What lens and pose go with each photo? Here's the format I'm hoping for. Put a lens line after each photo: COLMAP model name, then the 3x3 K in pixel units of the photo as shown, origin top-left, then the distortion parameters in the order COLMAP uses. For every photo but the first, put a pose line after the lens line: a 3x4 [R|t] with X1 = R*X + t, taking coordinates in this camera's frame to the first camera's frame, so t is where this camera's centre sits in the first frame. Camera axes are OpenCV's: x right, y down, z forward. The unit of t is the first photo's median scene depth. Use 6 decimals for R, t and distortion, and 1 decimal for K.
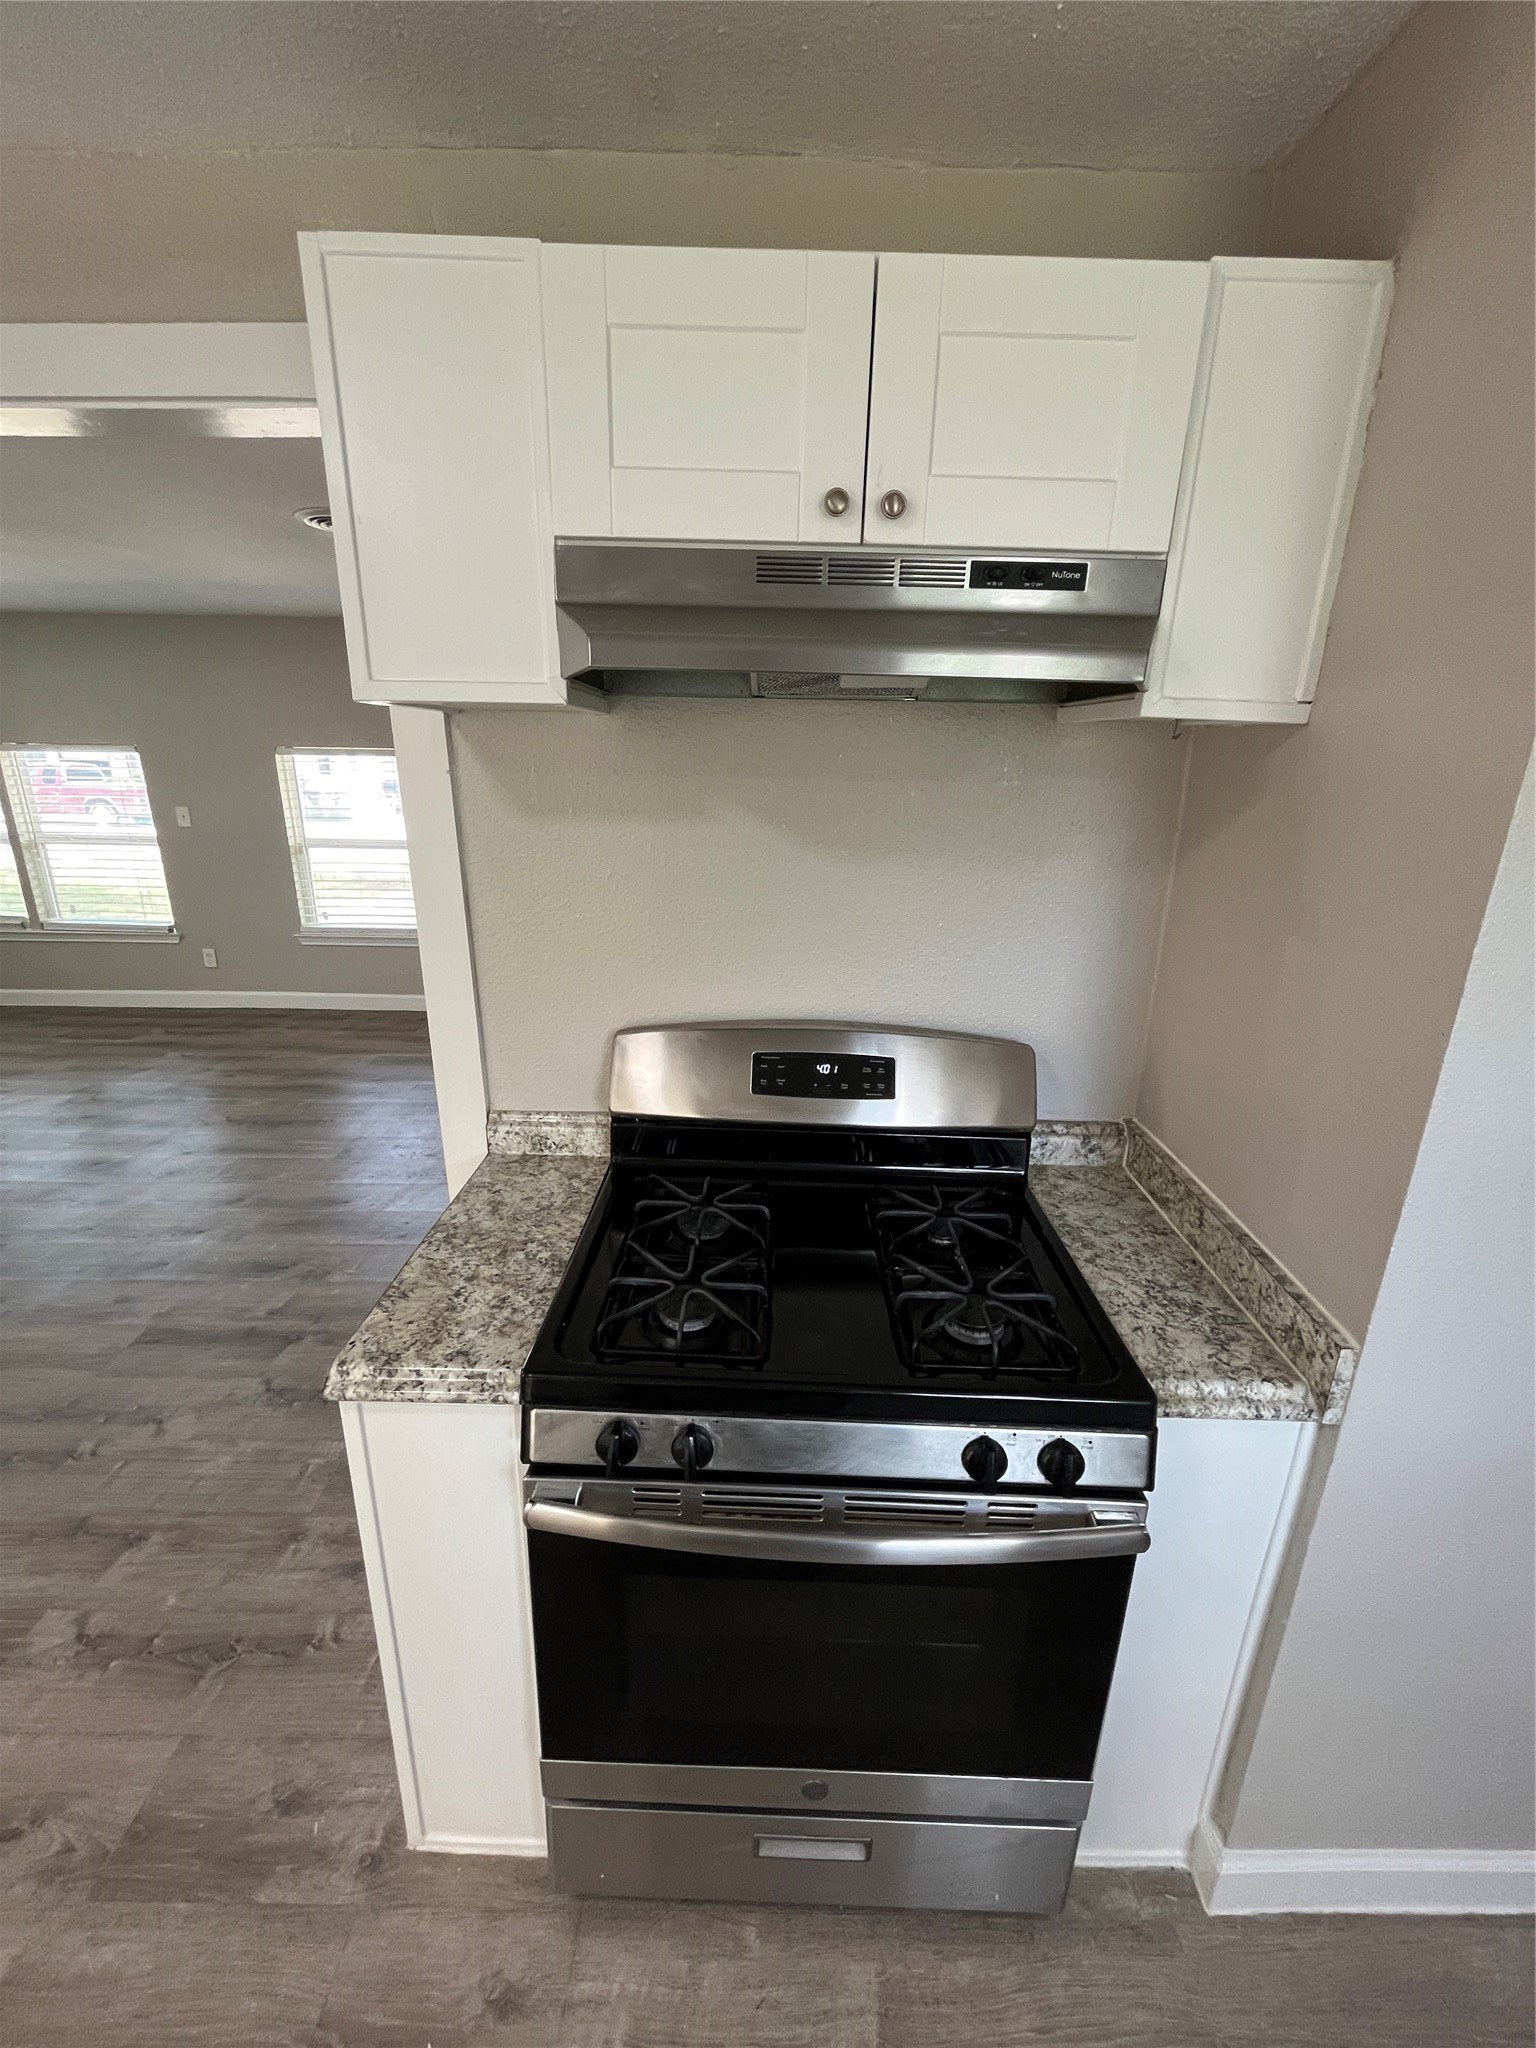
lens RADIAL K [[825.6, 0, 765.1], [0, 825.6, 1027.0], [0, 0, 1]] dist [-0.002095, -0.000455]
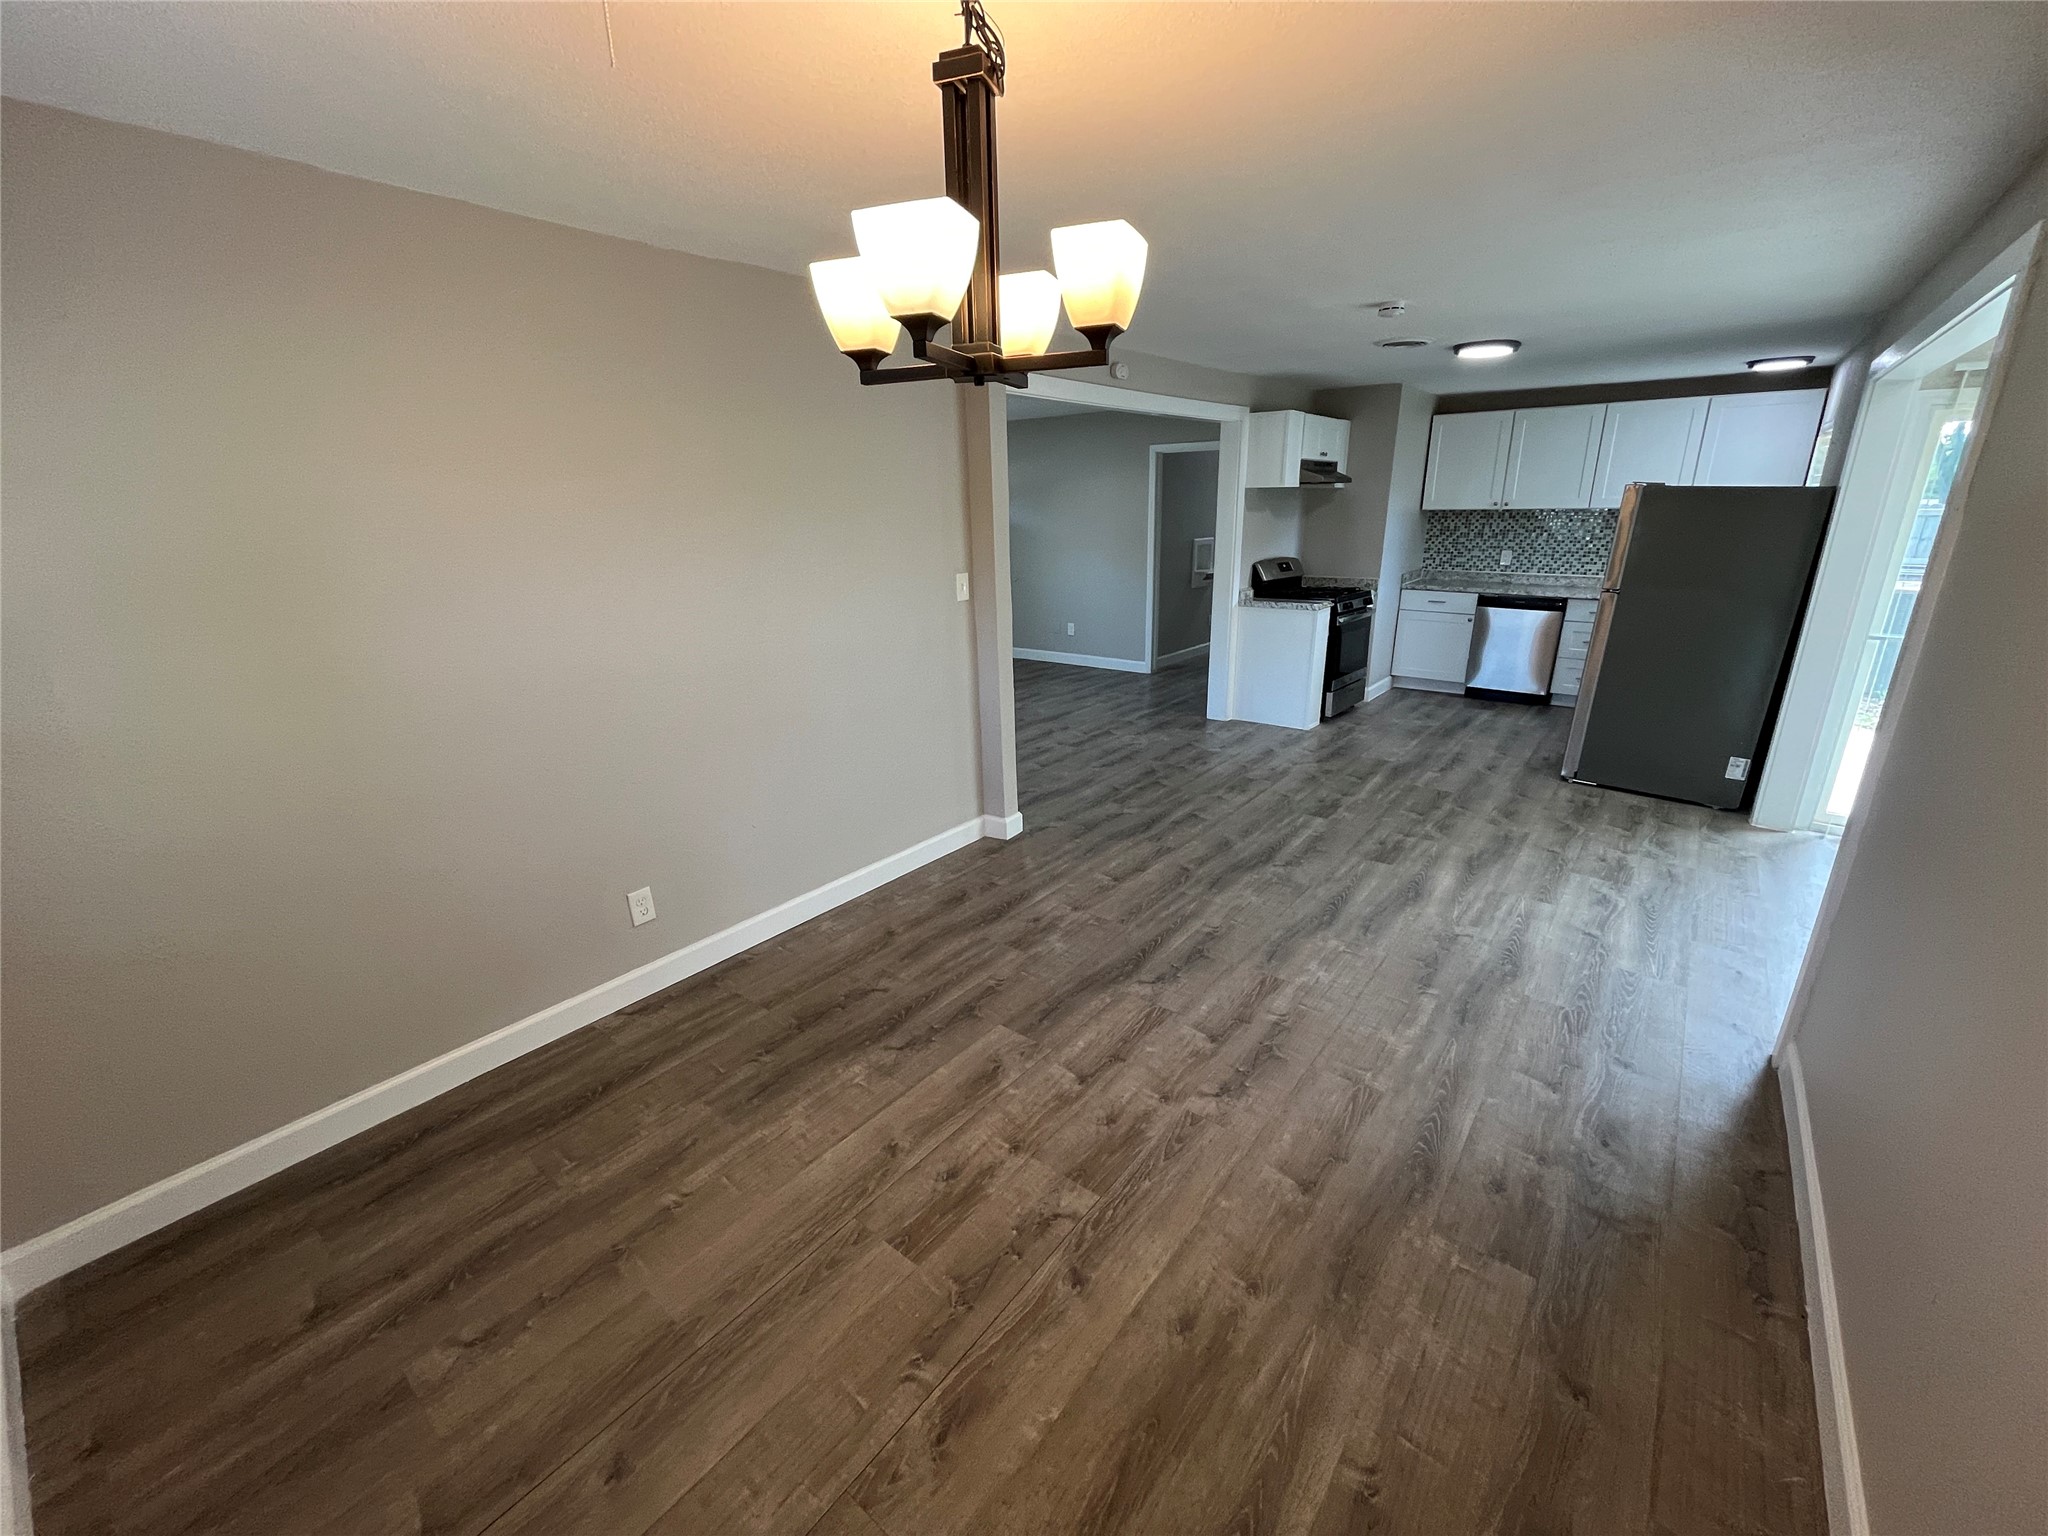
lens RADIAL K [[825.6, 0, 1024.0], [0, 825.6, 768.0], [0, 0, 1]] dist [-0.002095, -0.000455]
pose [[0.622579, -0.265679, 0.736077, -3.043898], [0.263245, 0.956891, 0.122725, 0.124506], [-0.736951, 0.117362, 0.665679, -0.557454]]
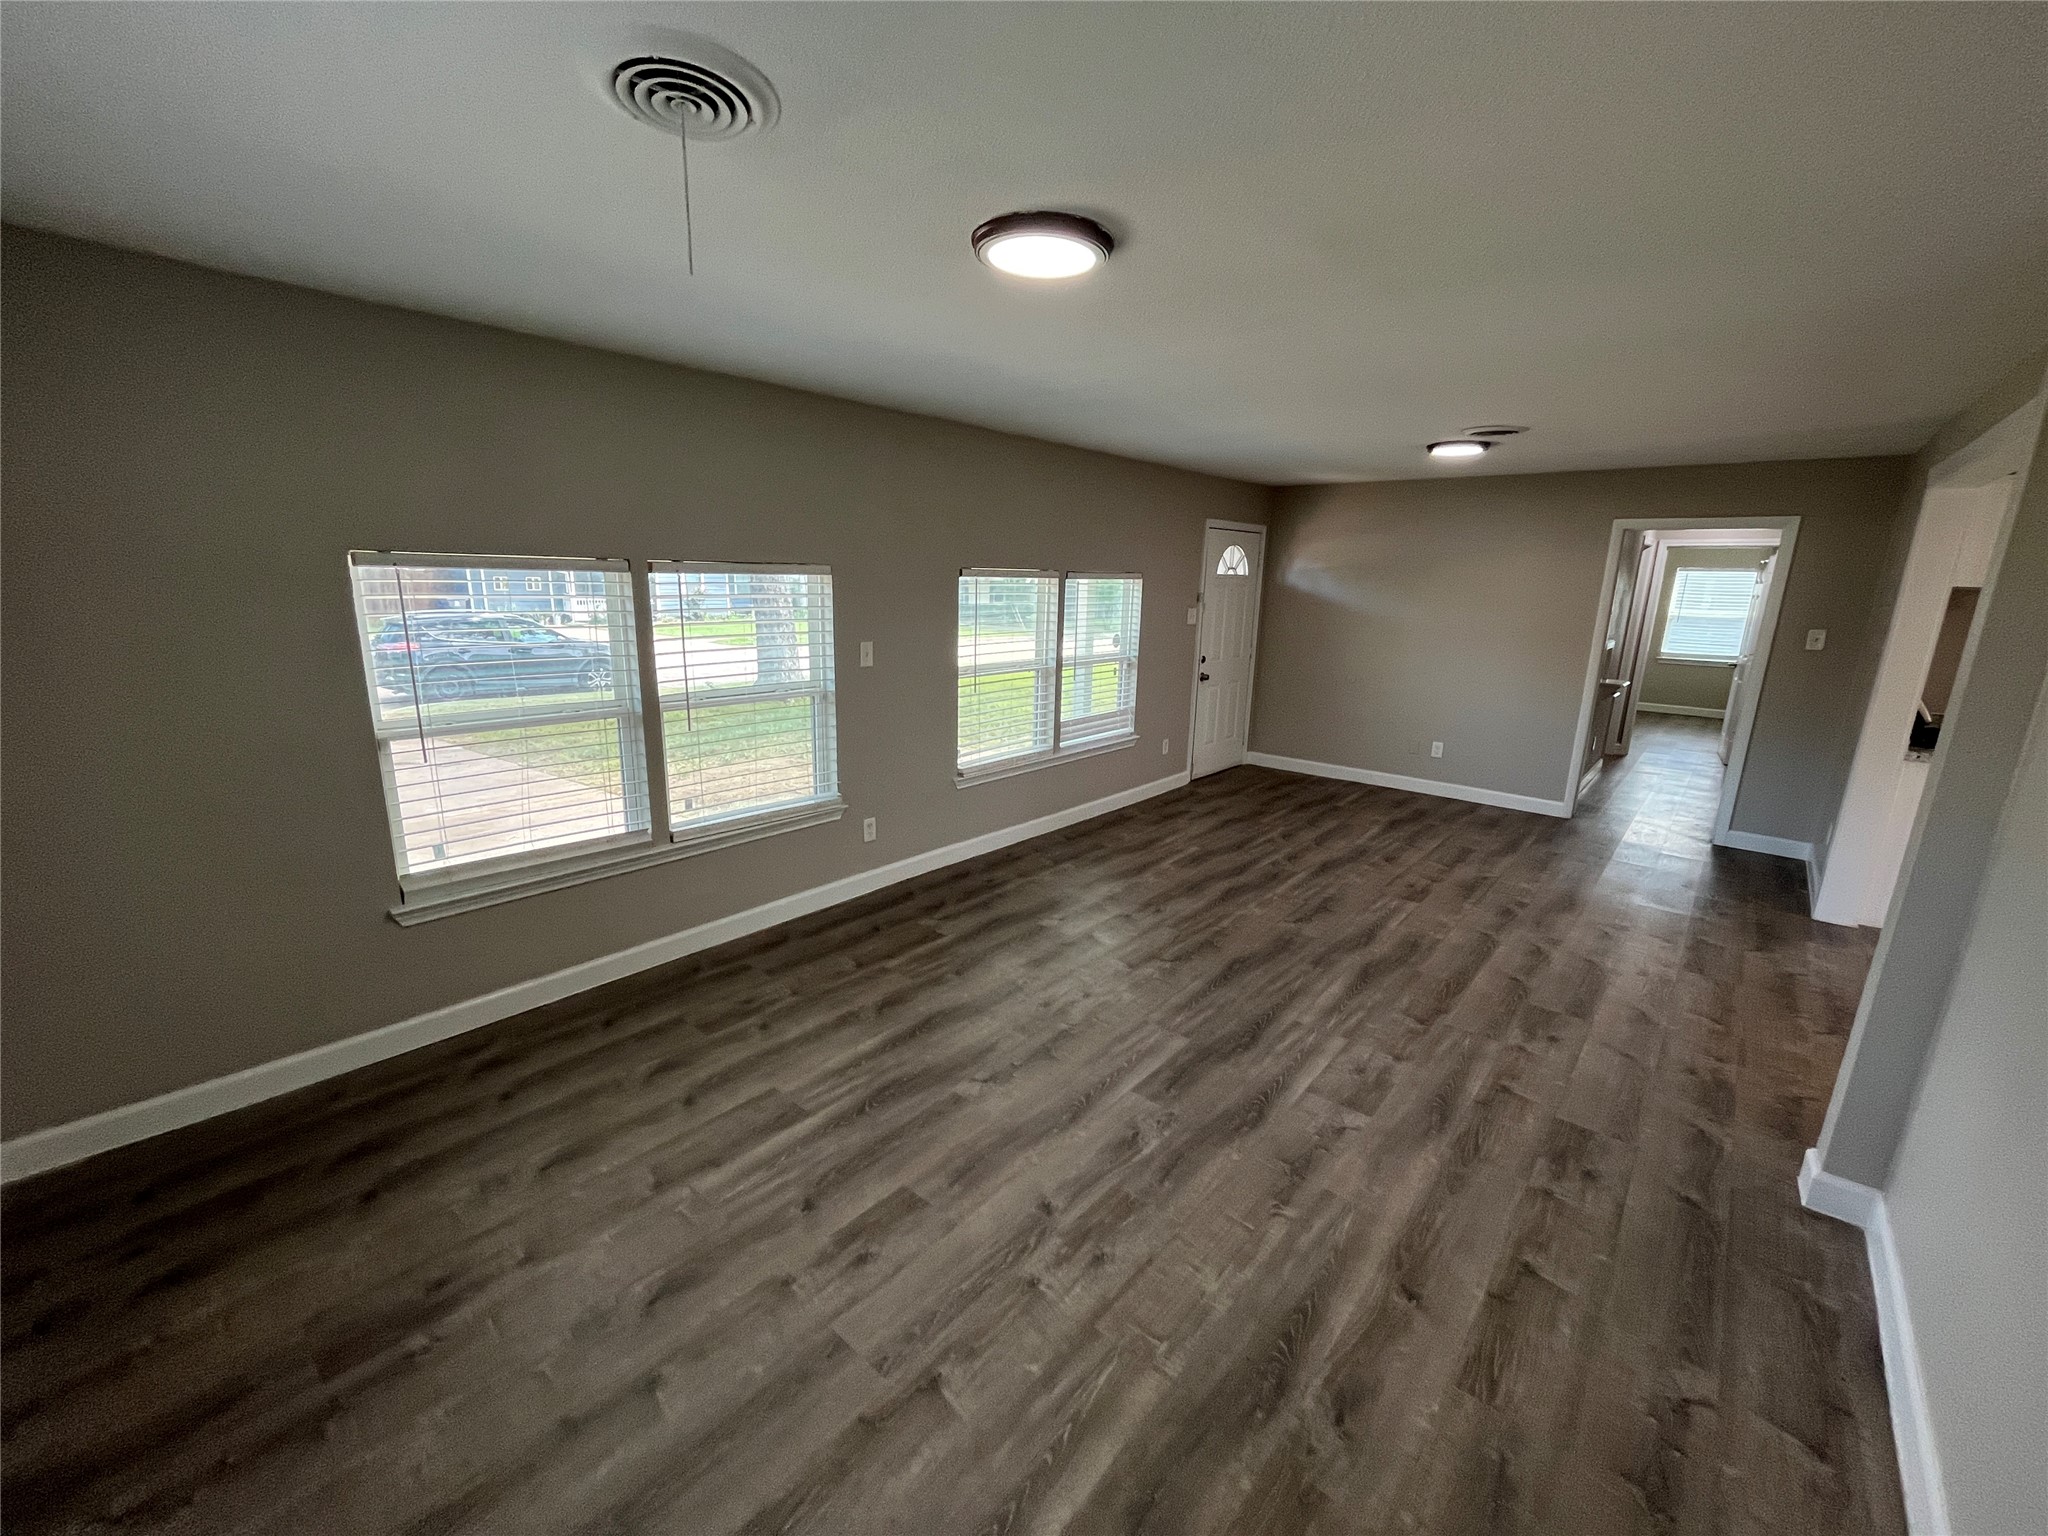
lens RADIAL K [[825.6, 0, 1024.0], [0, 825.6, 768.0], [0, 0, 1]] dist [-0.002095, -0.000455]
pose [[0.657873, -0.174062, 0.732739, -3.050565], [0.217694, 0.975344, 0.036242, -0.366780], [-0.720981, 0.135670, 0.679544, 0.935933]]
